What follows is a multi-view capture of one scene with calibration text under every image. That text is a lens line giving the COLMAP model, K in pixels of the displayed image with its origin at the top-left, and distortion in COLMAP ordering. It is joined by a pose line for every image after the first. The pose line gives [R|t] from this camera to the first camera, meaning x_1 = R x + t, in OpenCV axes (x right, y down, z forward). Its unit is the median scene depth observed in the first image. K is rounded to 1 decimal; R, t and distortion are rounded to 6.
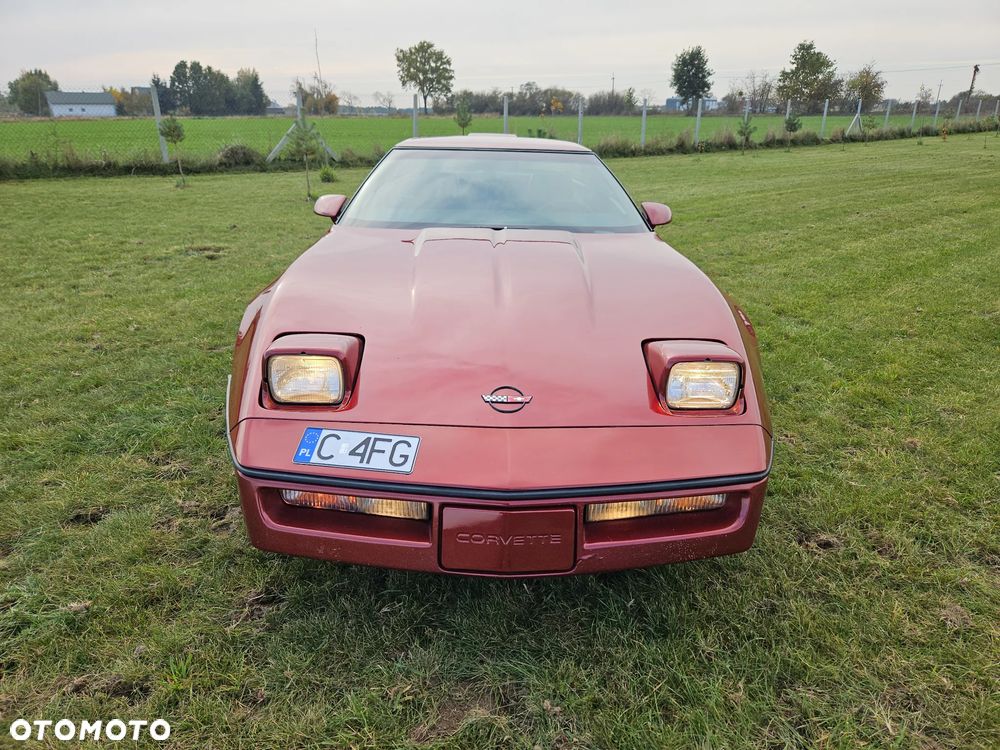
lens RADIAL K [[667.3, 0, 504.1], [0, 667.3, 380.0], [0, 0, 1]] dist [0.058313, -0.041923]
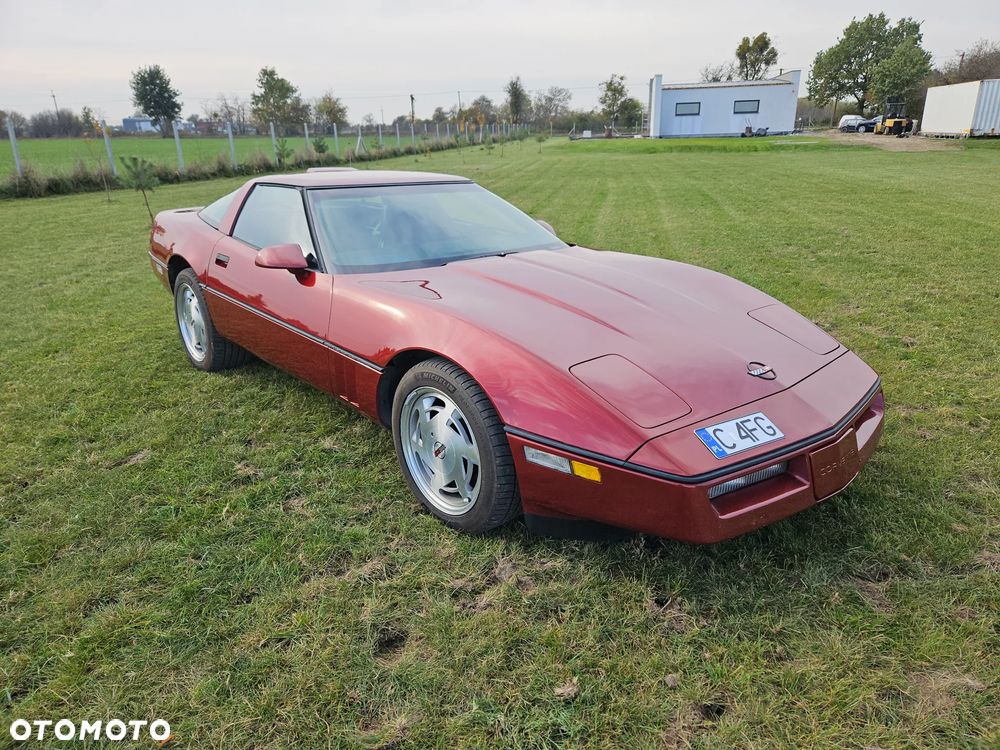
lens RADIAL K [[667.3, 0, 507.3], [0, 667.3, 372.2], [0, 0, 1]] dist [0.058313, -0.041923]
pose [[0.760664, -0.230407, 0.606880, -0.562147], [0.252910, 0.966206, 0.049831, -0.076301], [-0.597852, 0.115582, 0.793230, 0.128170]]
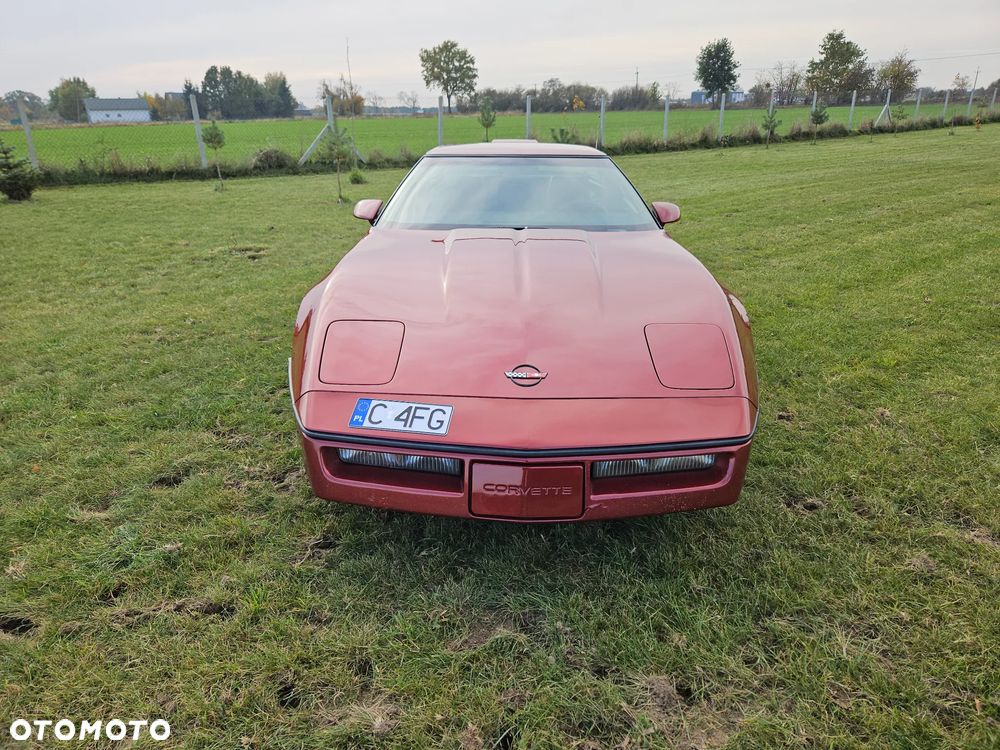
lens RADIAL K [[667.3, 0, 495.9], [0, 667.3, 373.1], [0, 0, 1]] dist [0.058313, -0.041923]
pose [[0.998868, -0.002034, -0.047521, 0.003278], [0.001780, 0.999984, -0.005375, 0.015181], [0.047532, 0.005285, 0.998856, -0.085612]]
